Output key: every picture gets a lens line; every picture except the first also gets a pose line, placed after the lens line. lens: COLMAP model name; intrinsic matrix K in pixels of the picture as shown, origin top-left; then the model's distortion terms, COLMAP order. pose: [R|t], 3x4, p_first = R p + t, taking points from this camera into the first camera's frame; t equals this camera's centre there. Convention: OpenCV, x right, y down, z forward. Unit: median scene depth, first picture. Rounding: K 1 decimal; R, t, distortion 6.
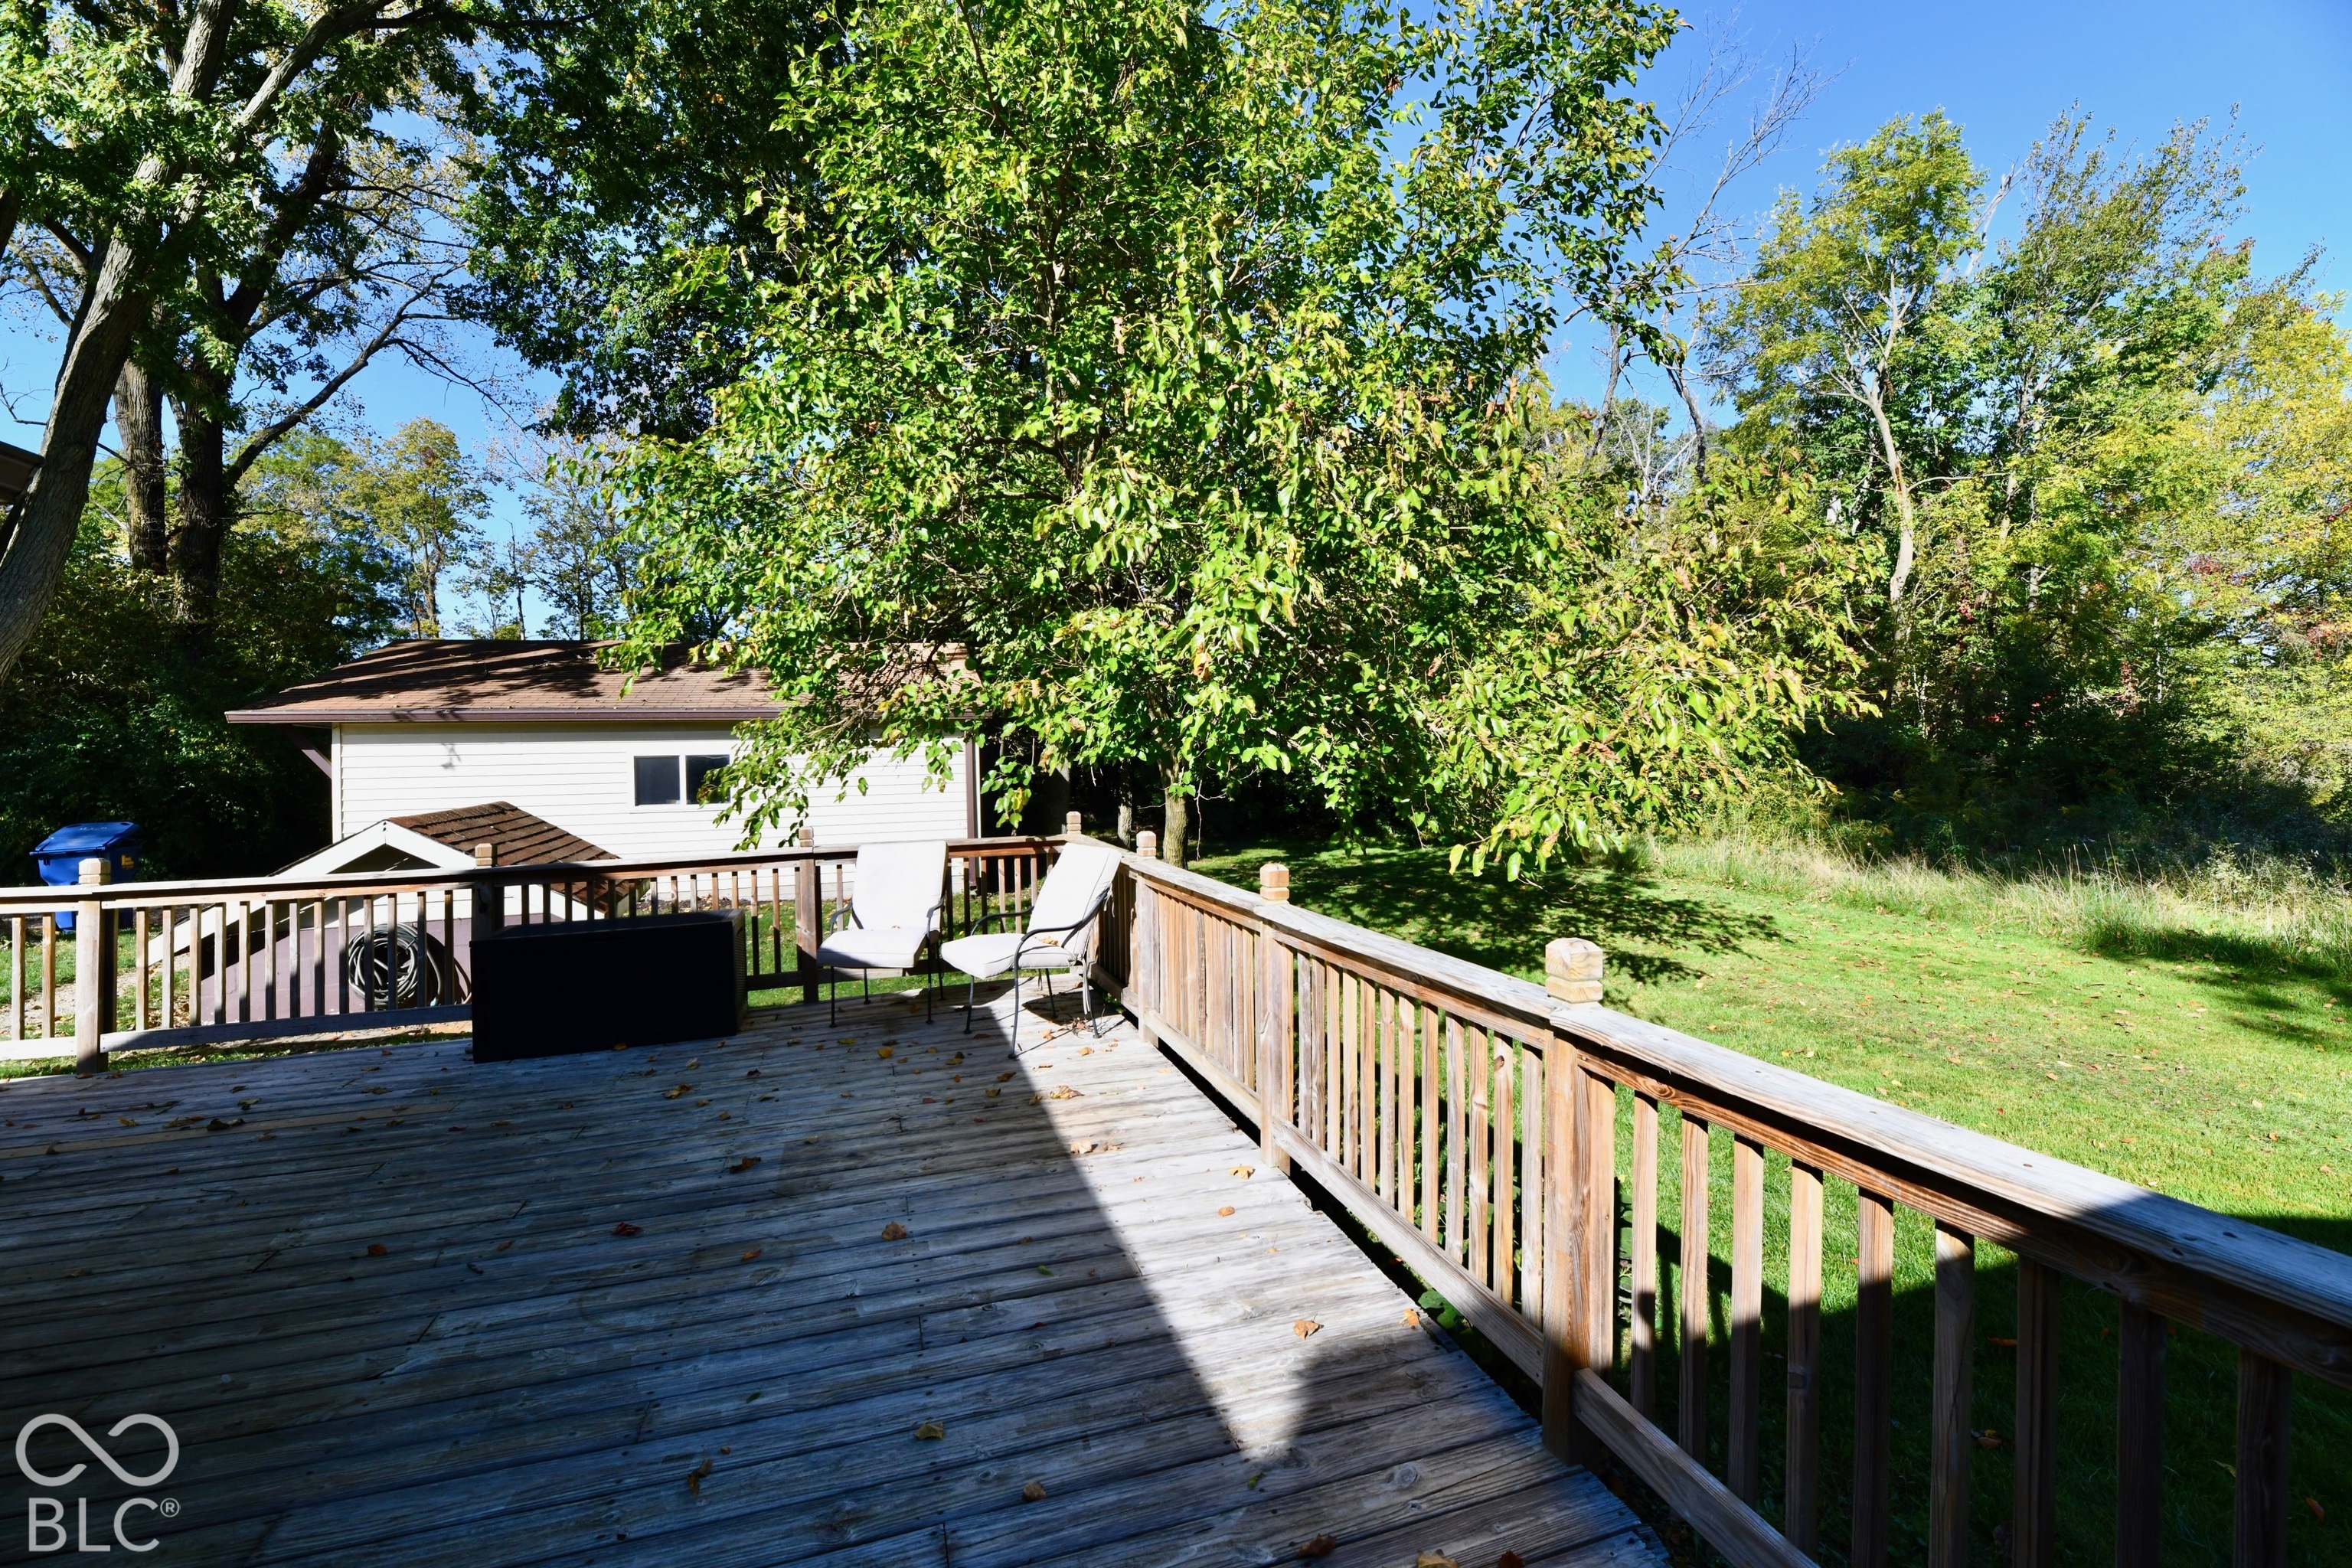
lens RADIAL K [[967.9, 0, 1183.2], [0, 967.9, 778.6], [0, 0, 1]] dist [-0.001702, -0.001223]
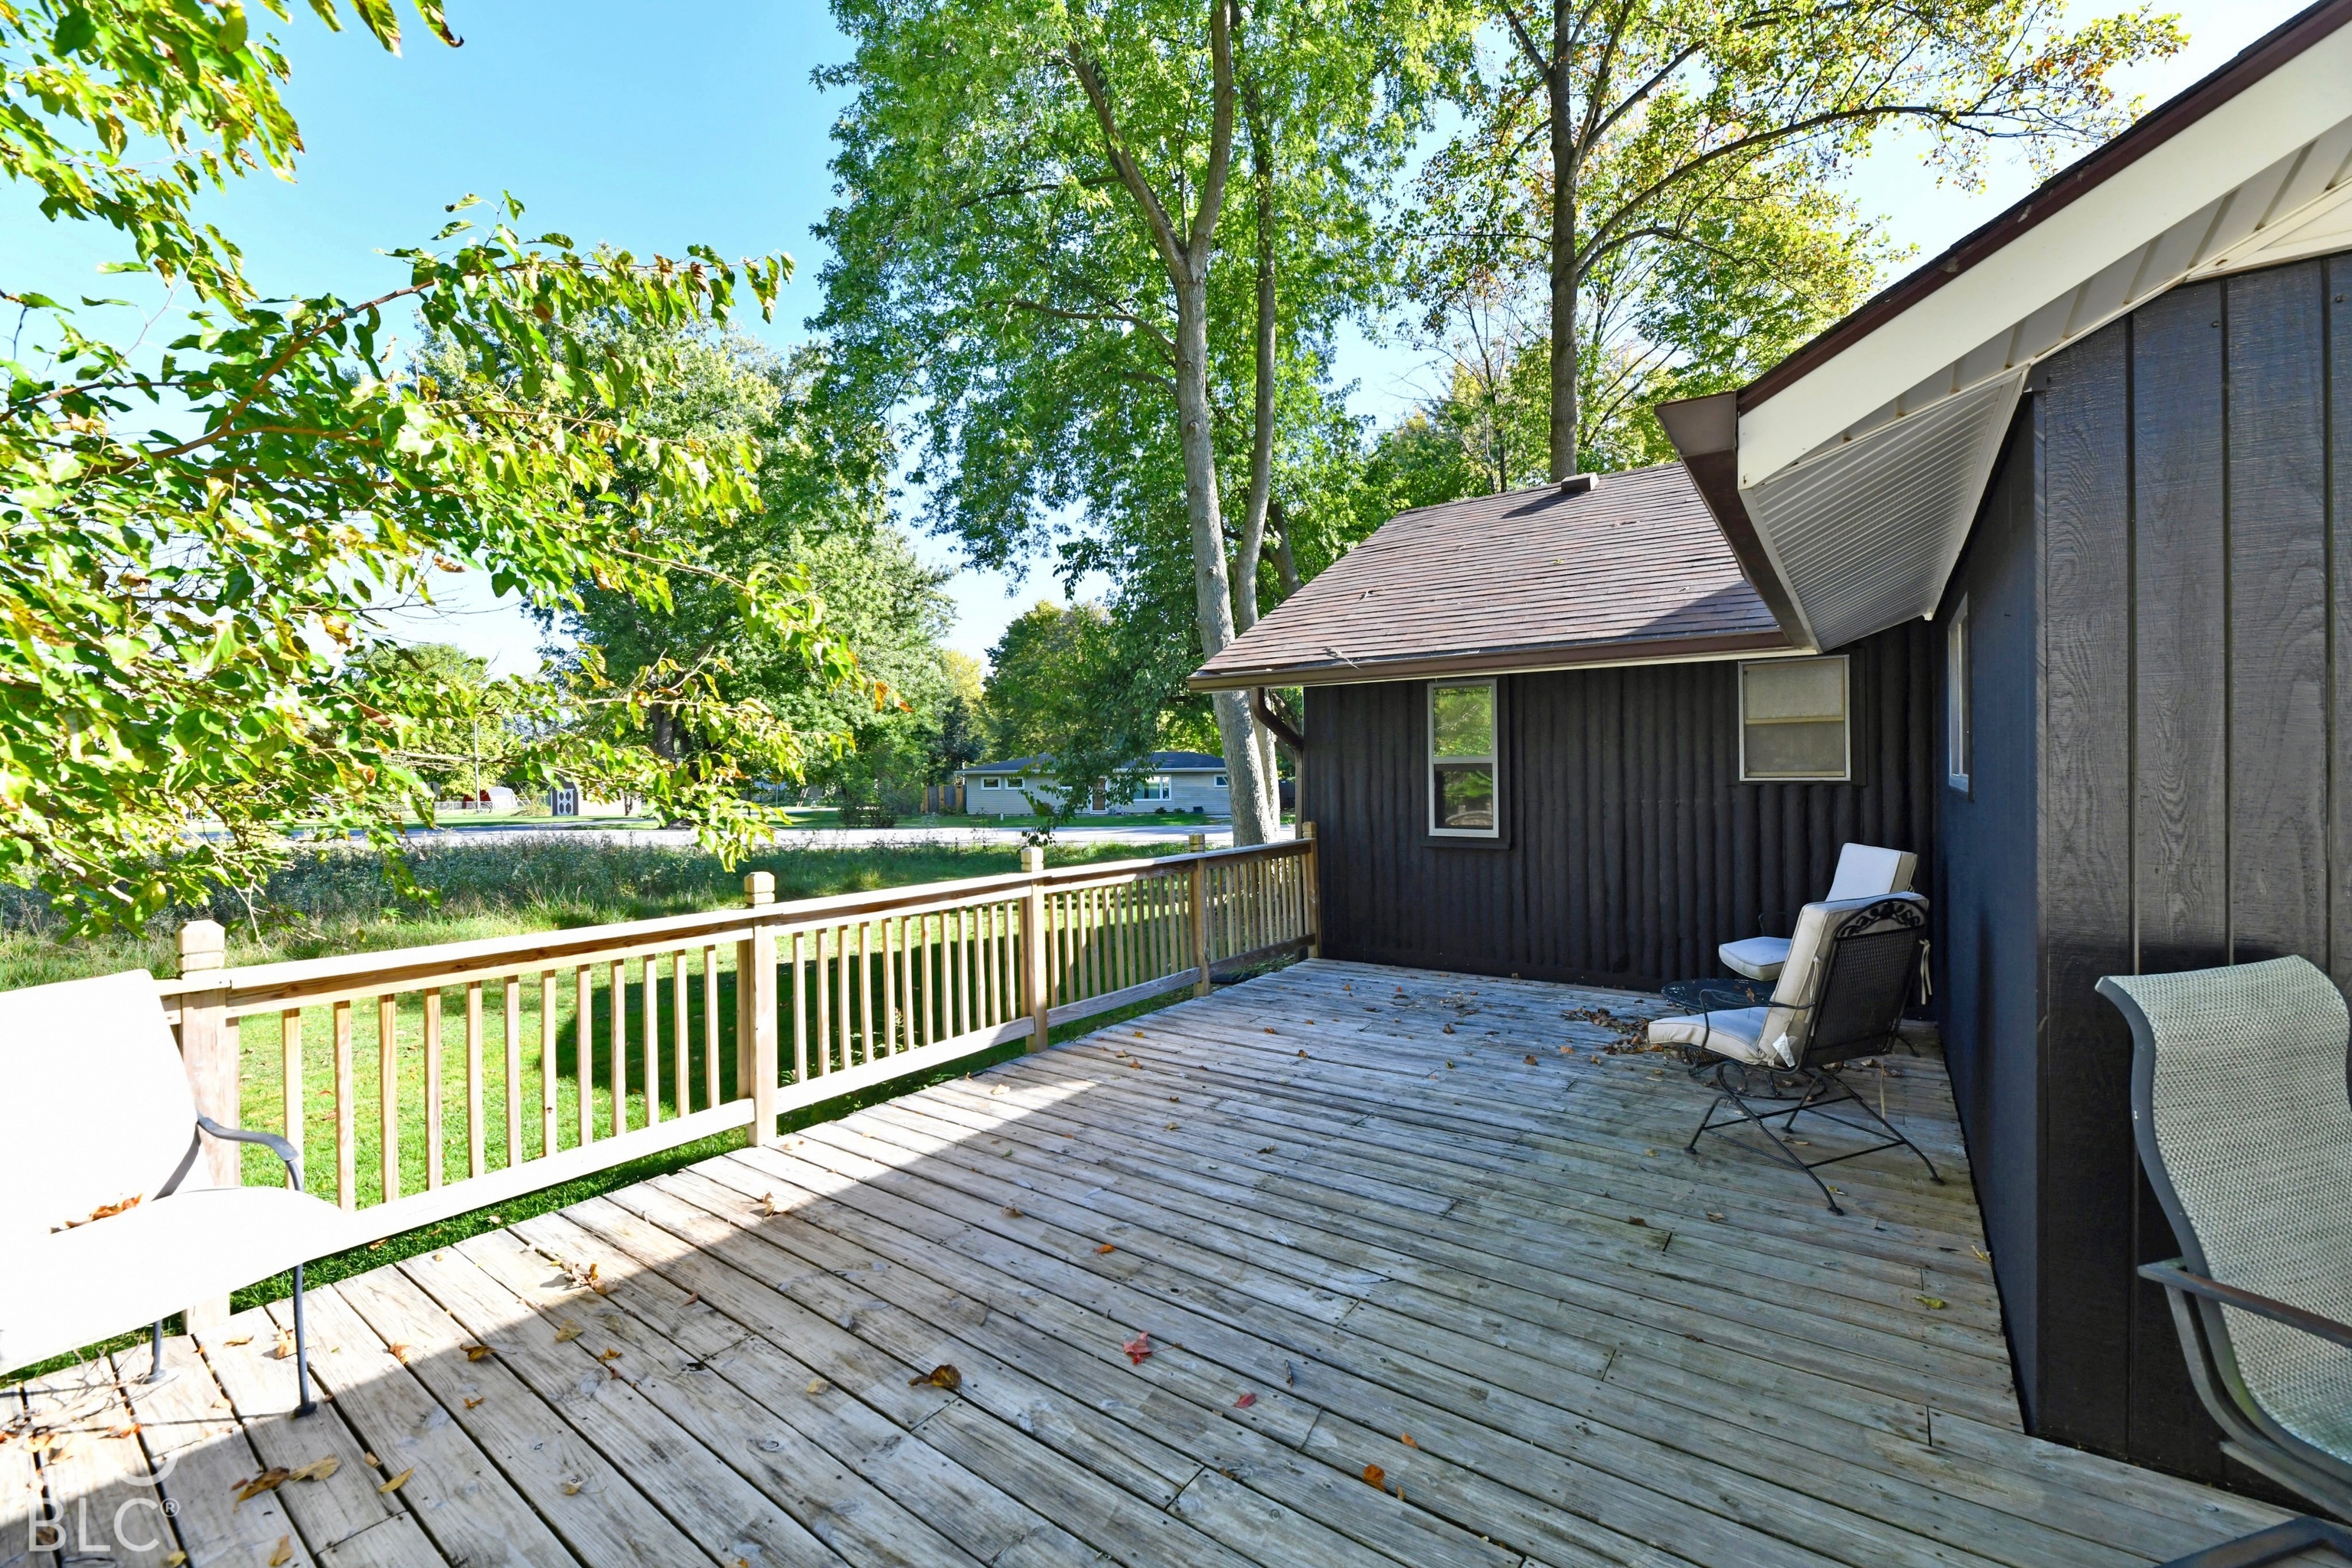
lens RADIAL K [[967.9, 0, 1172.3], [0, 967.9, 785.5], [0, 0, 1]] dist [-0.001702, -0.001223]
pose [[-0.576789, 0.004576, 0.816880, -1.459257], [0.029435, 0.999451, 0.015185, -0.015807], [-0.816363, 0.032803, -0.576607, 1.664969]]
